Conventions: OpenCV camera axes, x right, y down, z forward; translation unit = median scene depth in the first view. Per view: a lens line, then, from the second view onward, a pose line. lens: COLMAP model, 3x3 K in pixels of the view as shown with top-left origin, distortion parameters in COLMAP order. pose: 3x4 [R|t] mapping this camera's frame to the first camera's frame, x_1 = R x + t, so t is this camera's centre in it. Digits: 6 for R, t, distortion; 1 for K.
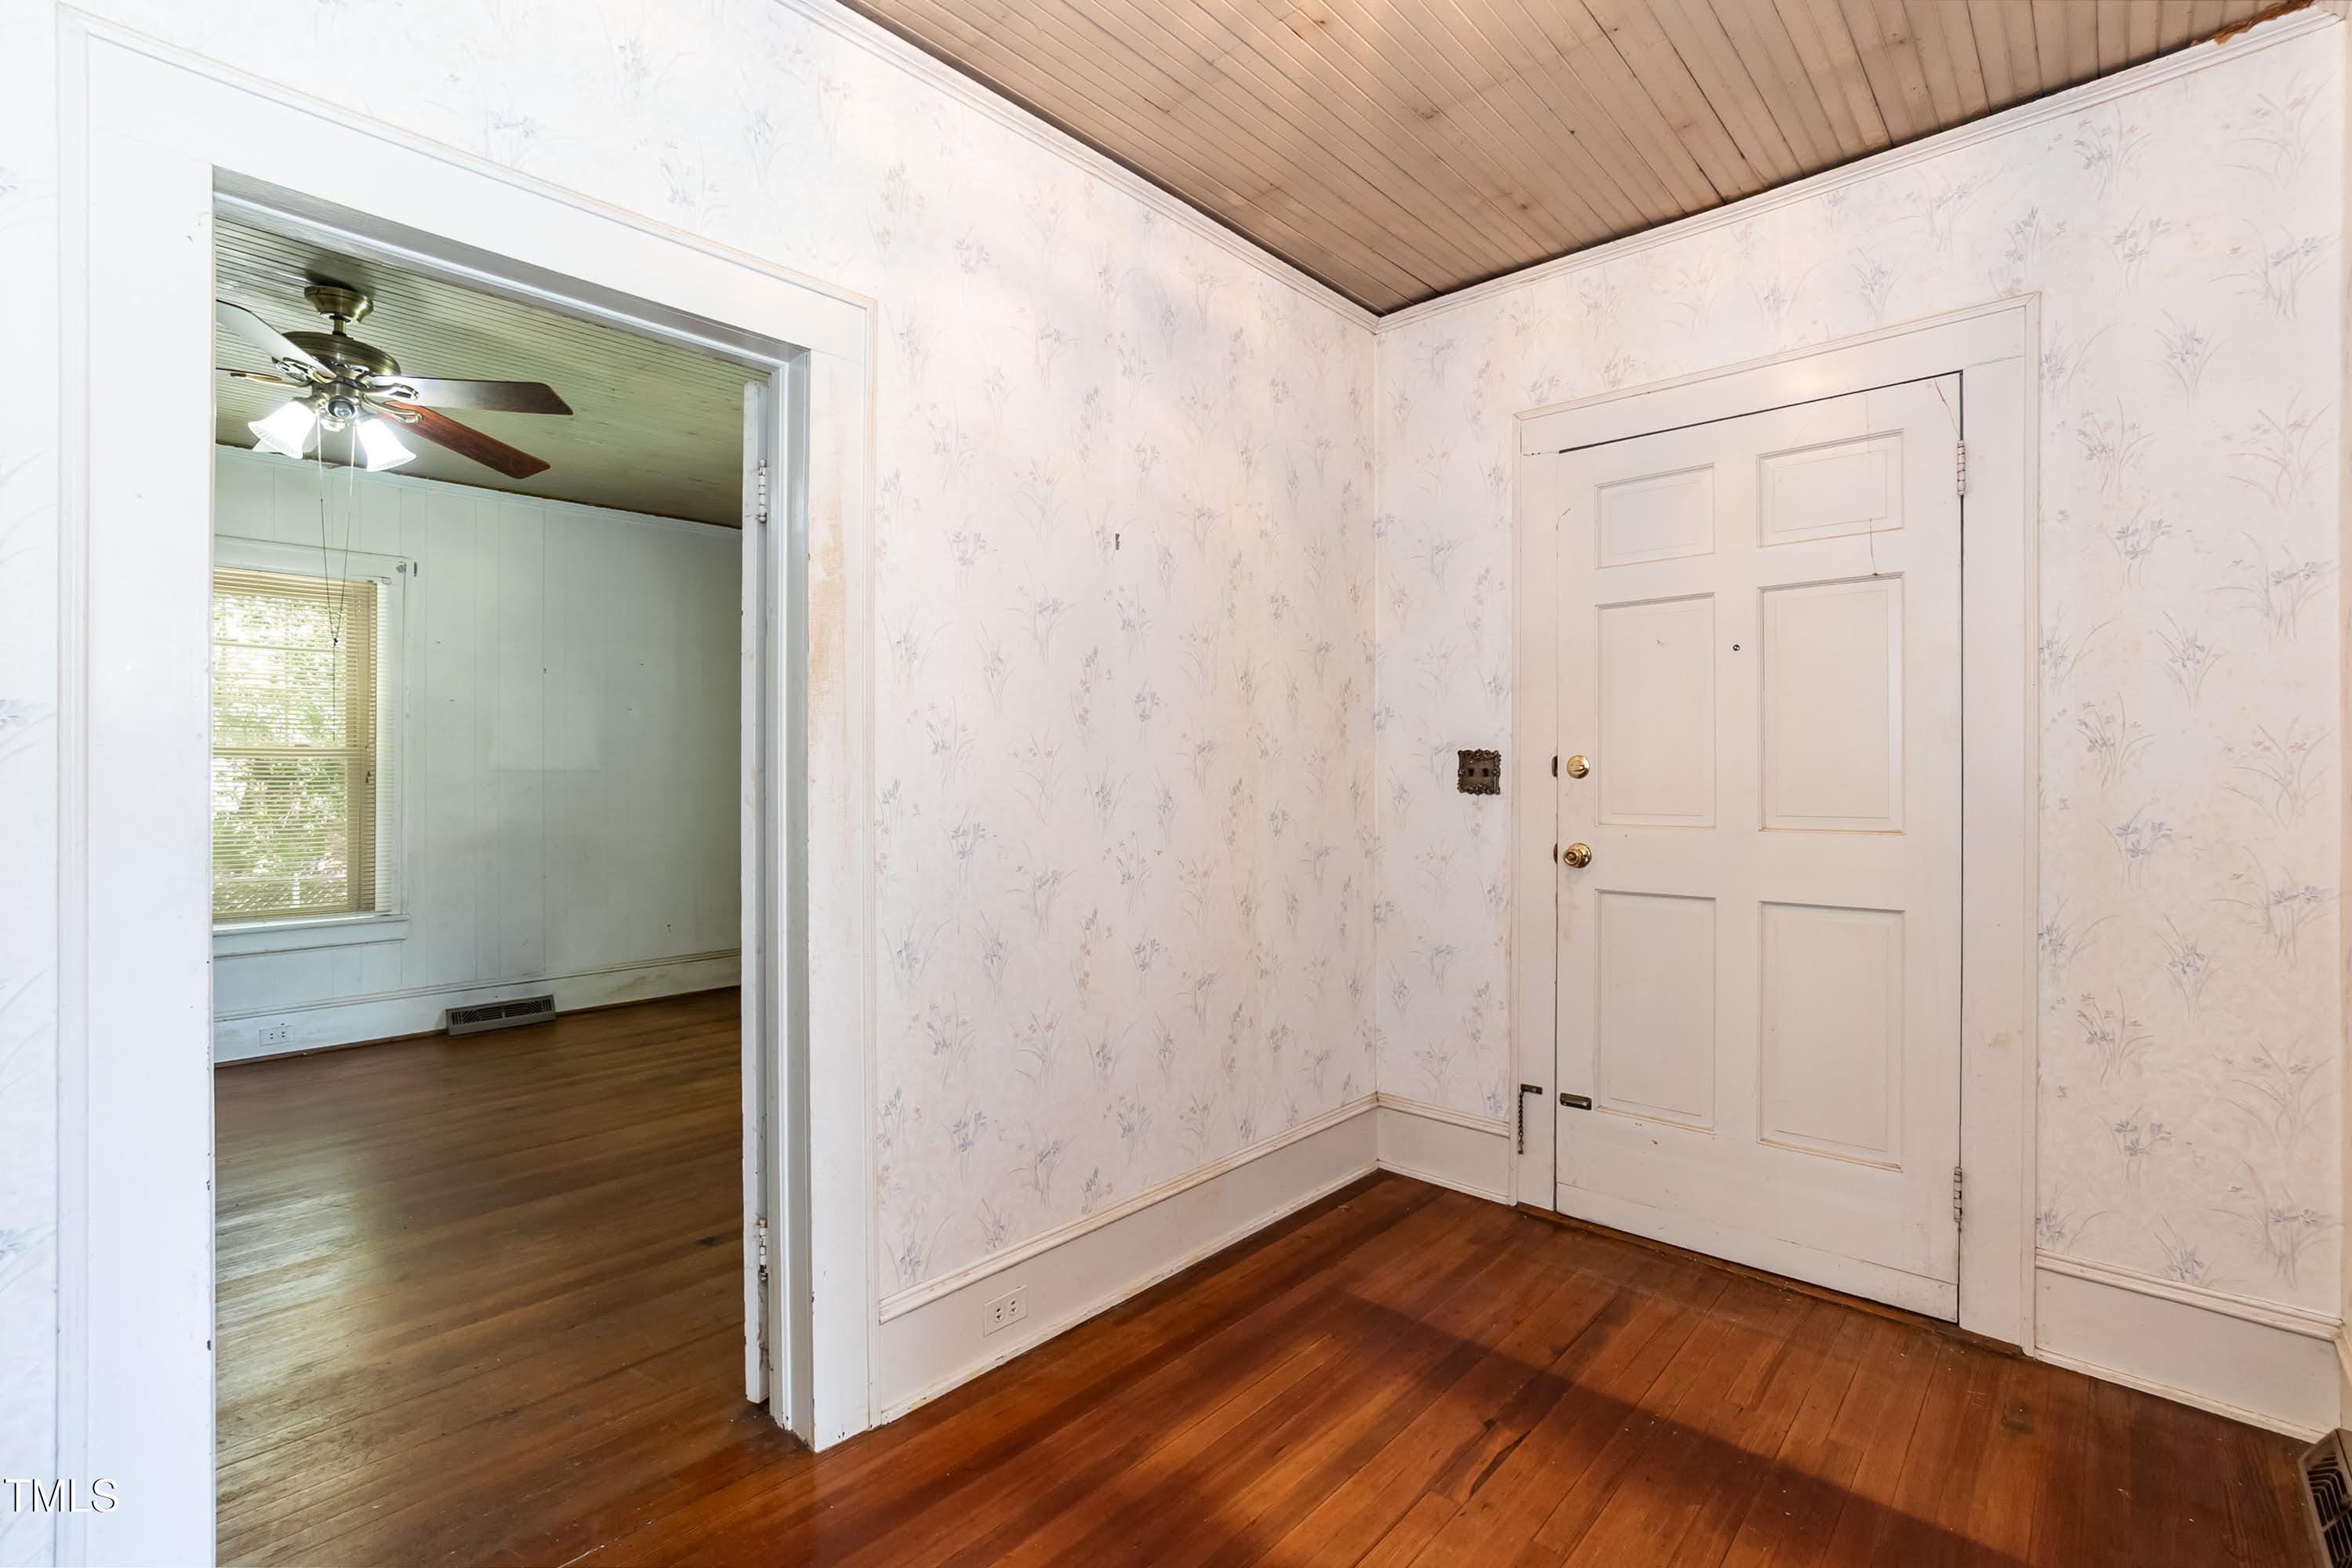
lens RADIAL K [[1045.4, 0, 1126.9], [0, 1045.4, 785.1], [0, 0, 1]] dist [-0.001053, -0.001246]
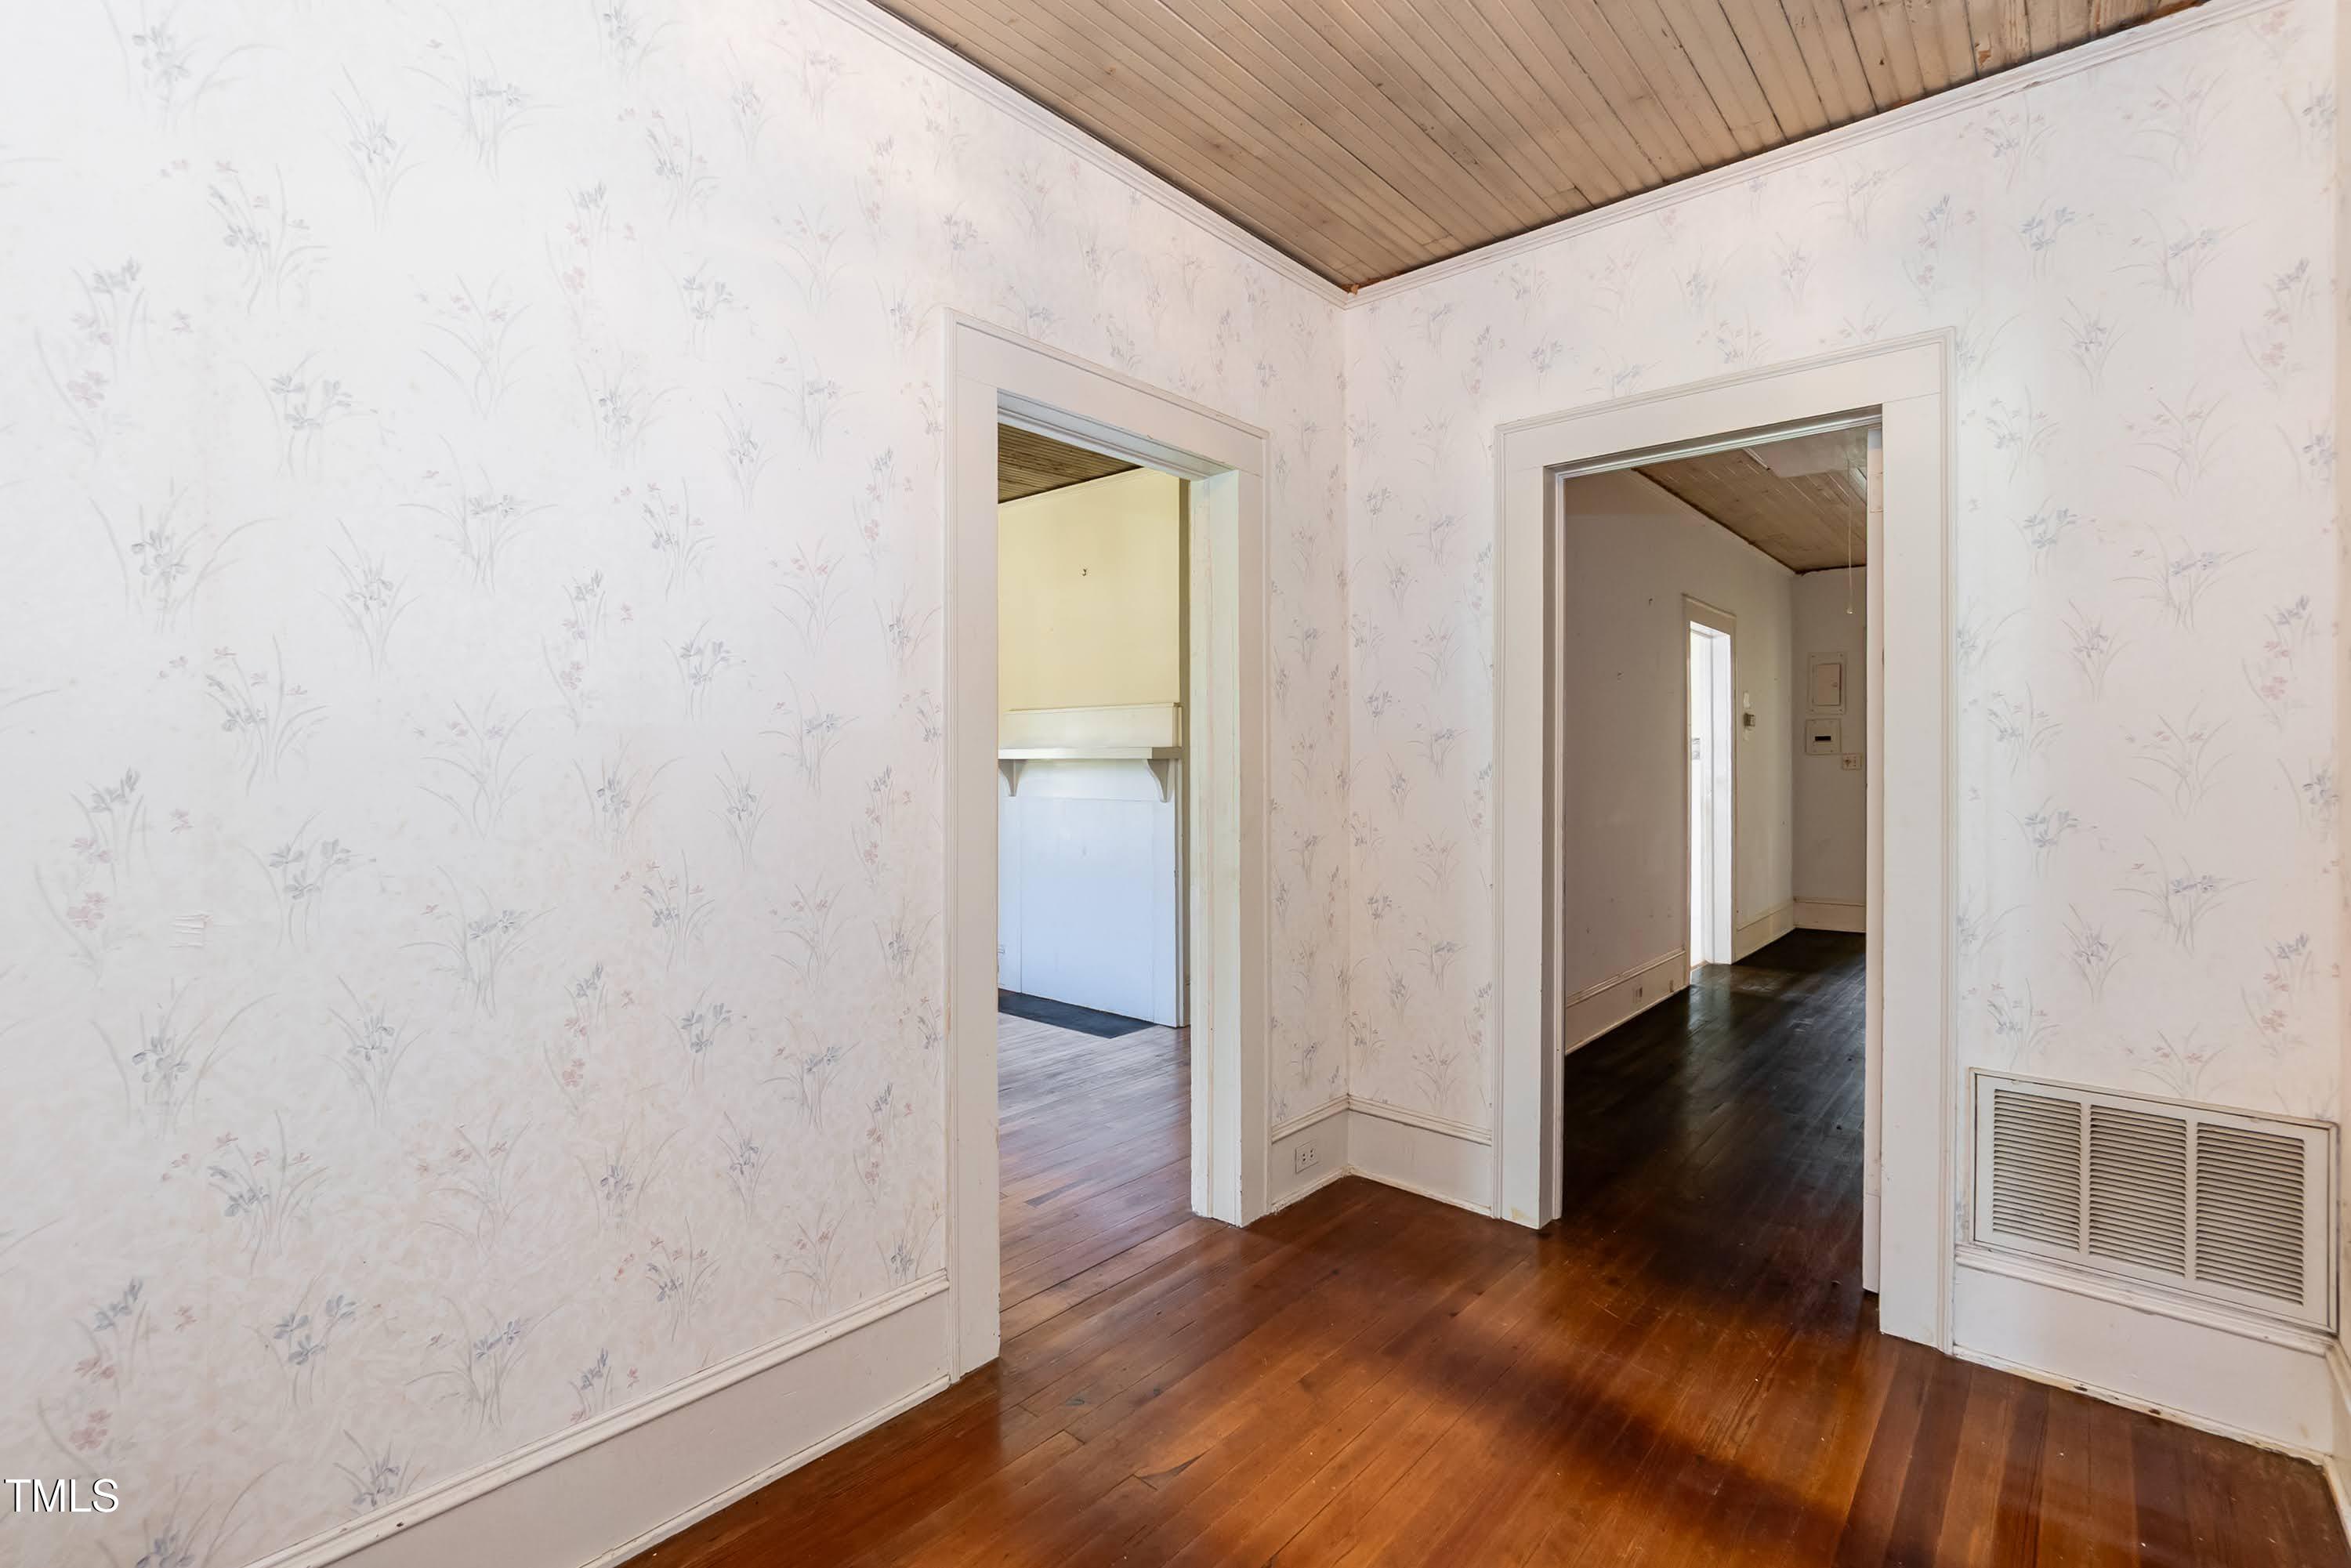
lens RADIAL K [[1038.6, 0, 1181.0], [0, 1038.6, 774.3], [0, 0, 1]] dist [0.000358, 0.000560]
pose [[0.999464, 0.000610, 0.032727, 0.326371], [-0.000665, 0.999998, 0.001684, -0.004390], [-0.032726, -0.001705, 0.999463, 0.333130]]
